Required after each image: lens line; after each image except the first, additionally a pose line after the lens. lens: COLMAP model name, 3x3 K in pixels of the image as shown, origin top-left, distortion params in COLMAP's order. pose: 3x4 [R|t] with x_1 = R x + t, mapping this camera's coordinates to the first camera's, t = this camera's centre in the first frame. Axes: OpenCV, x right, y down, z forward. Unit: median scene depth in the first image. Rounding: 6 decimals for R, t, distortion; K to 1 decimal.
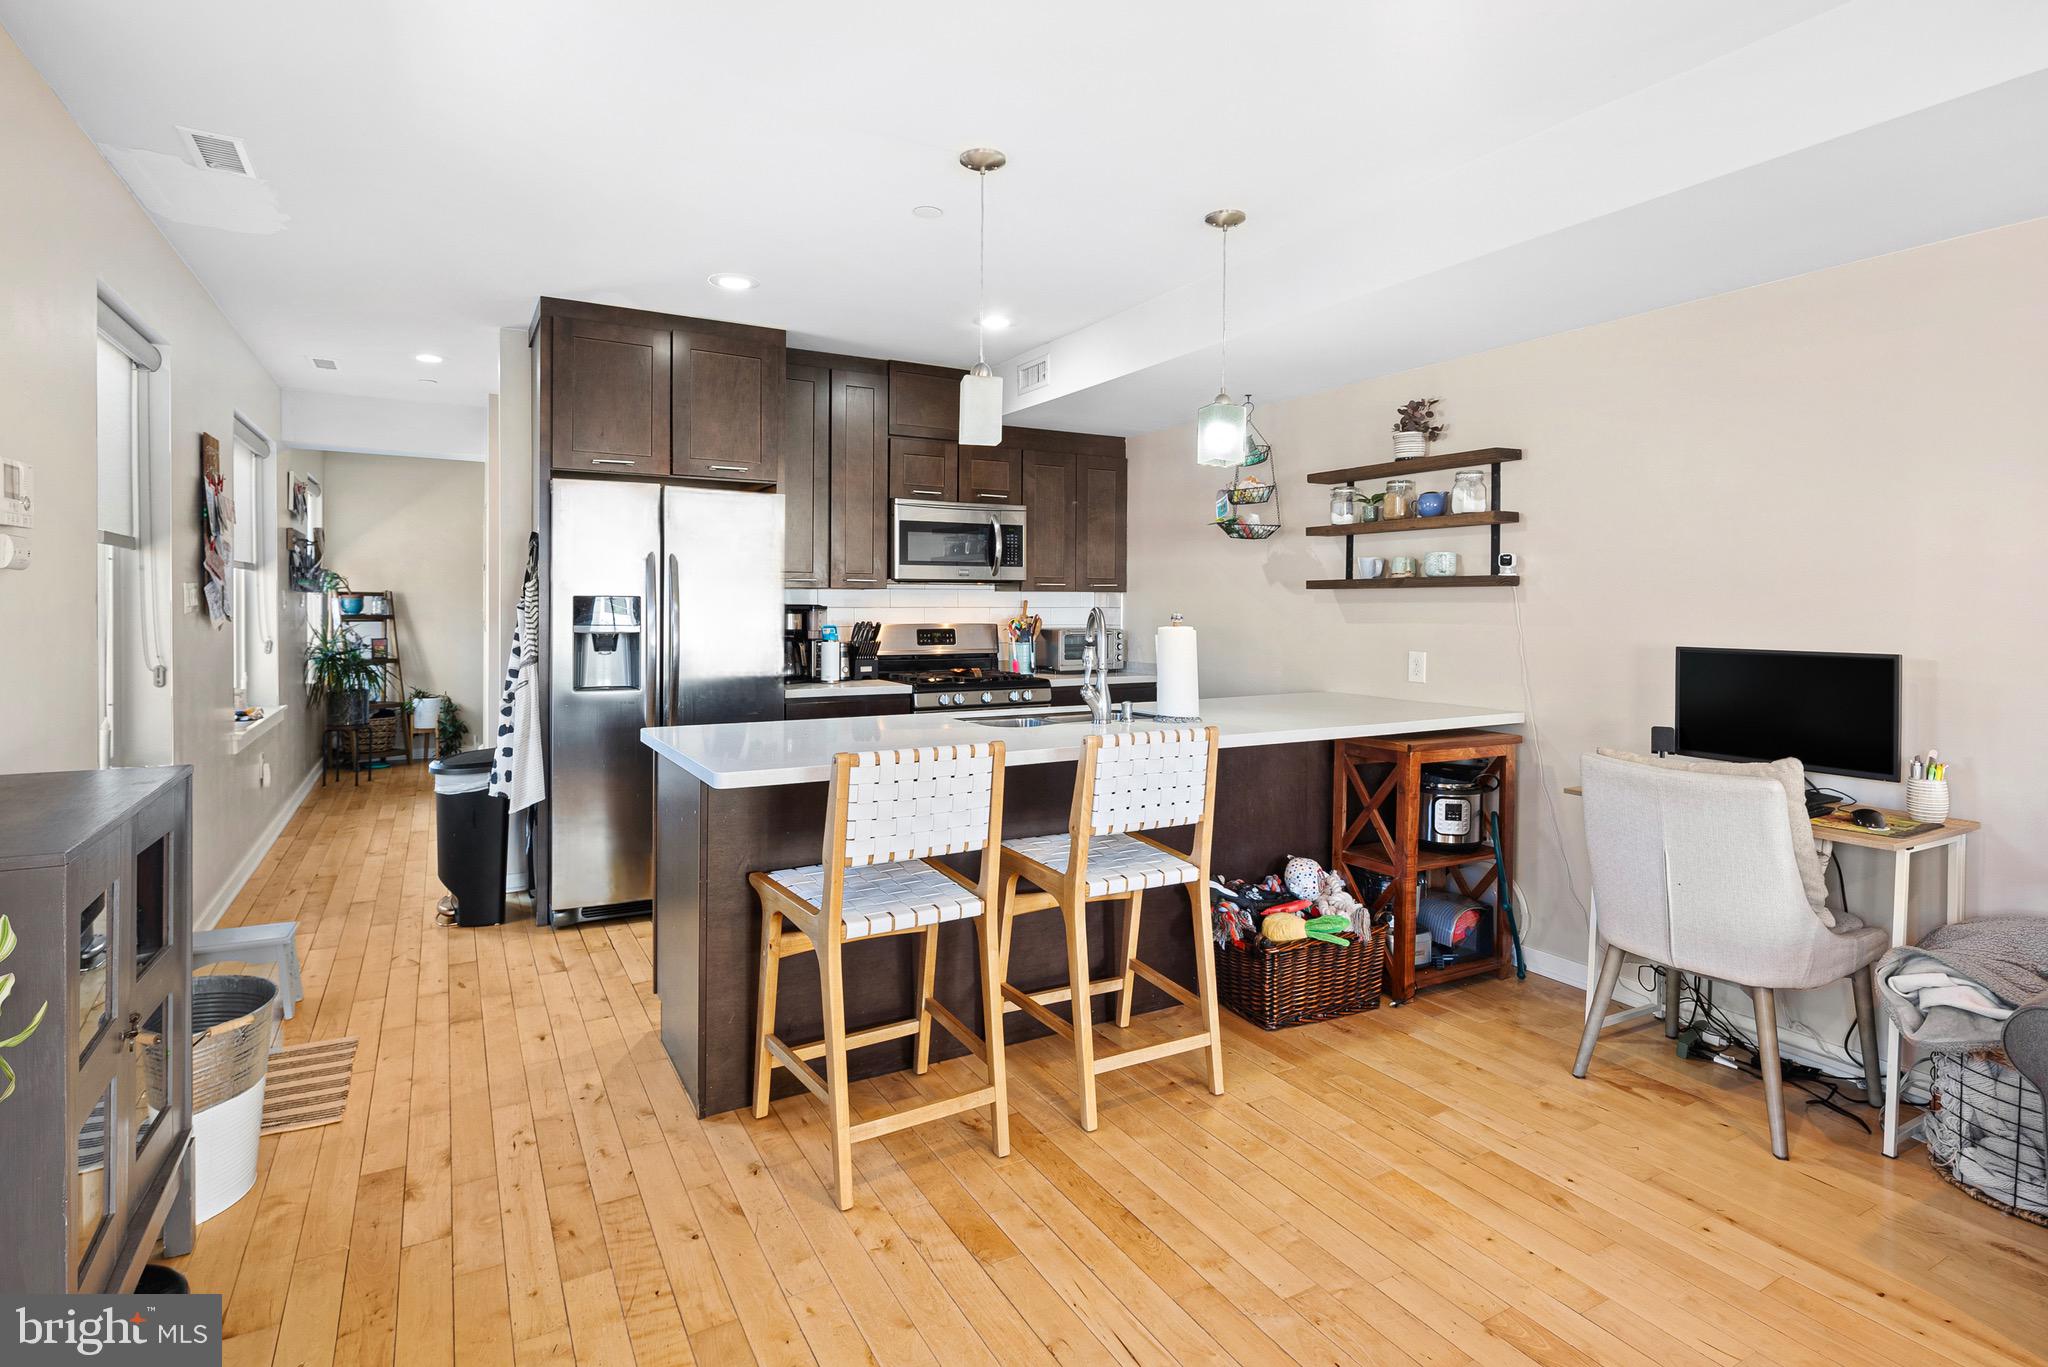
lens RADIAL K [[986.4, 0, 1029.5], [0, 986.4, 575.0], [0, 0, 1]] dist [0.000738, 0.000044]
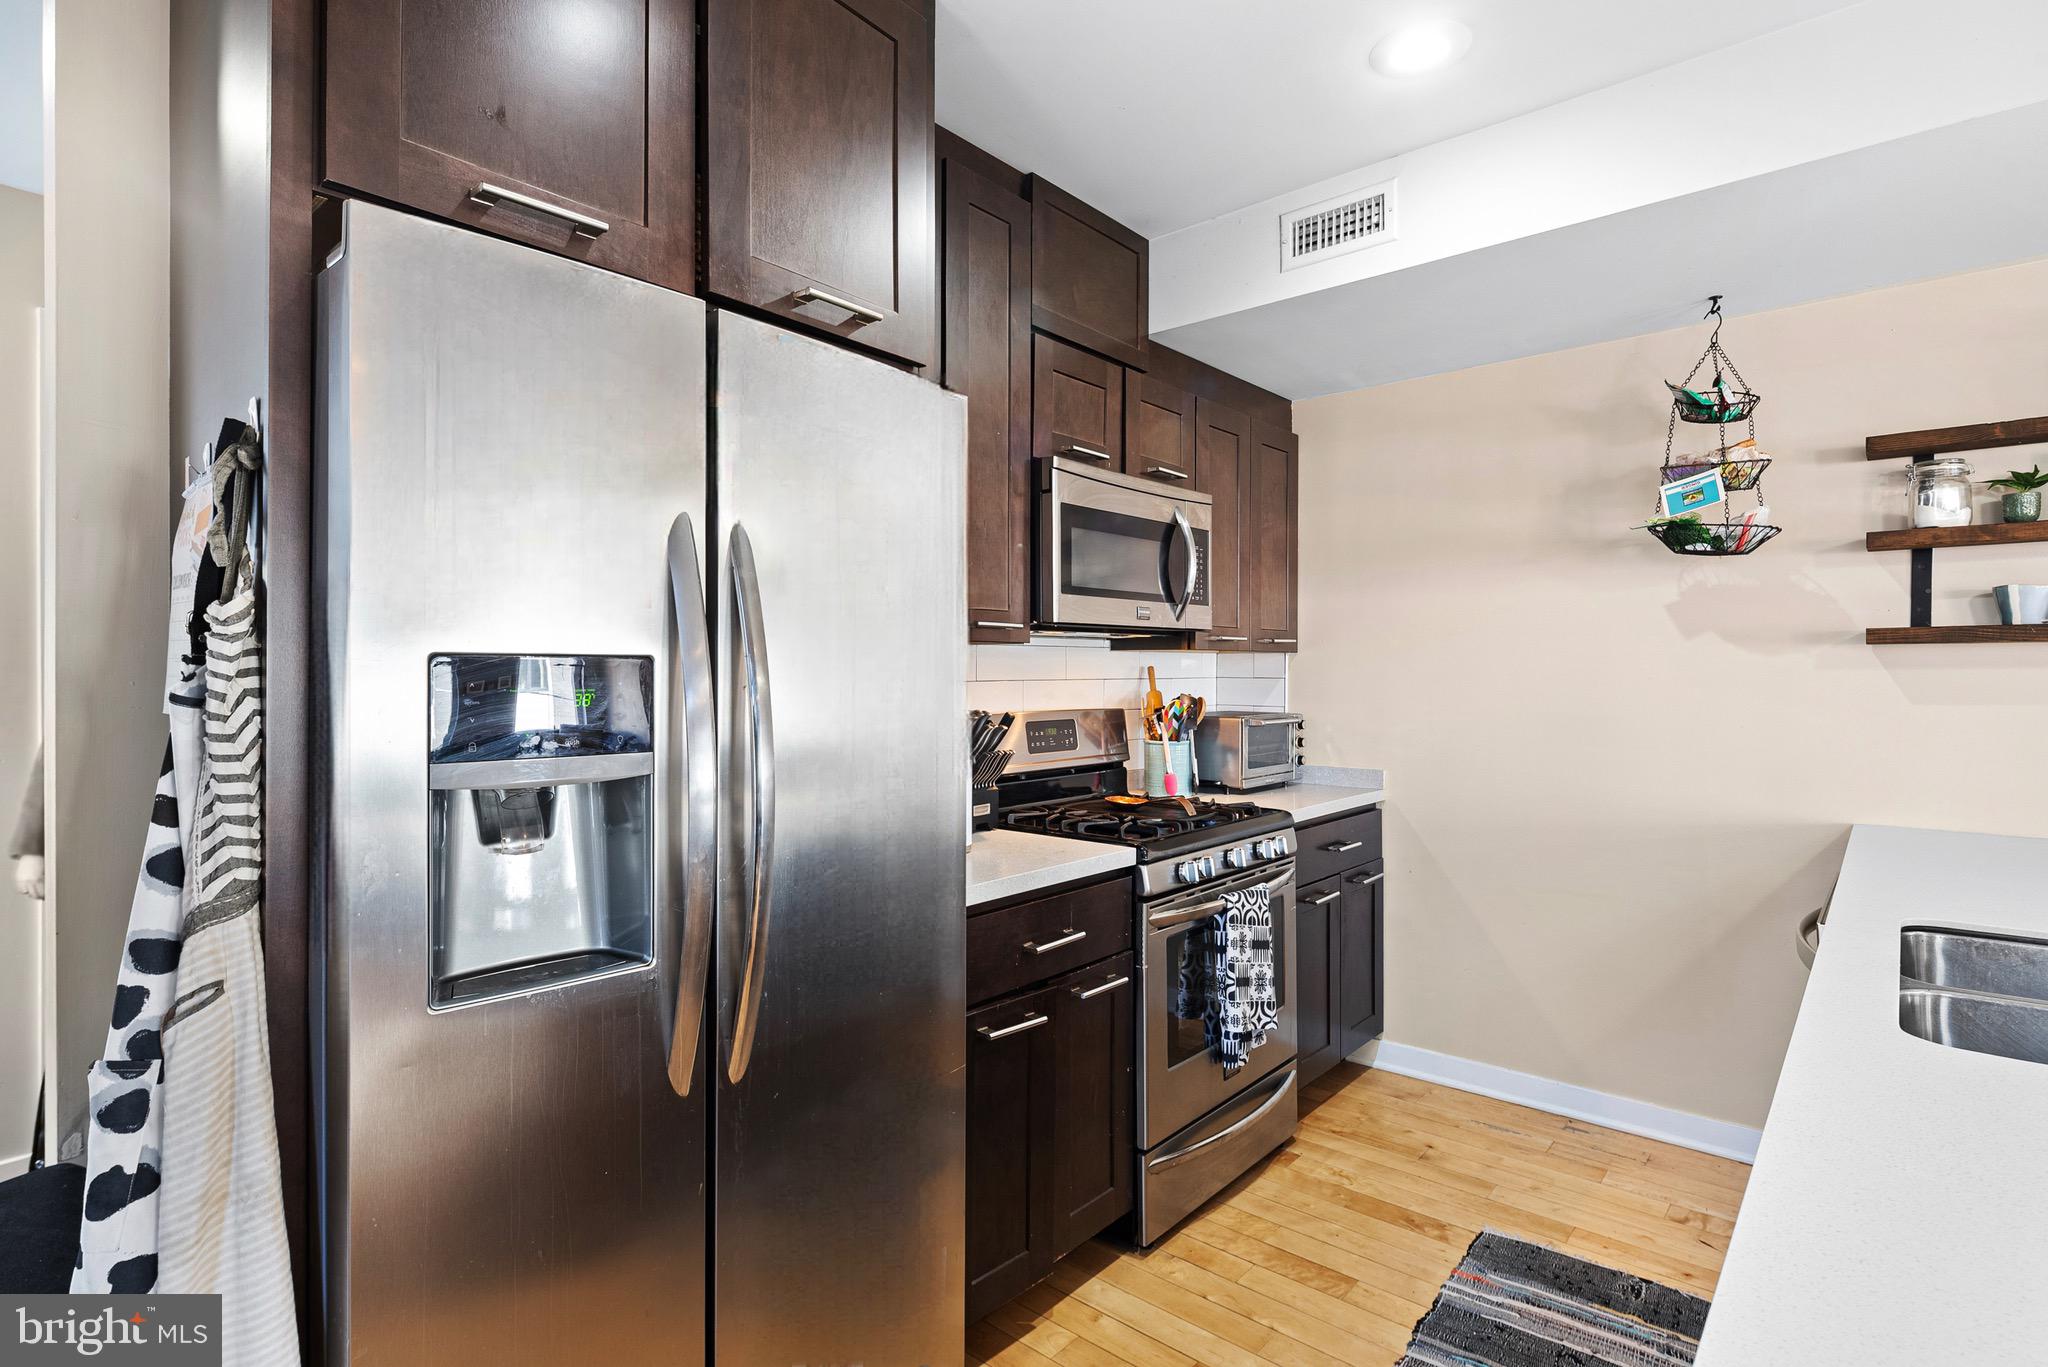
lens RADIAL K [[1015.7, 0, 1023.3], [0, 1015.7, 649.2], [0, 0, 1]] dist [0.002552, 0.000156]
pose [[0.950542, 0.001759, 0.310592, -0.323061], [-0.004513, 0.999957, 0.008148, 0.013580], [-0.310564, -0.009146, 0.950508, 0.561043]]
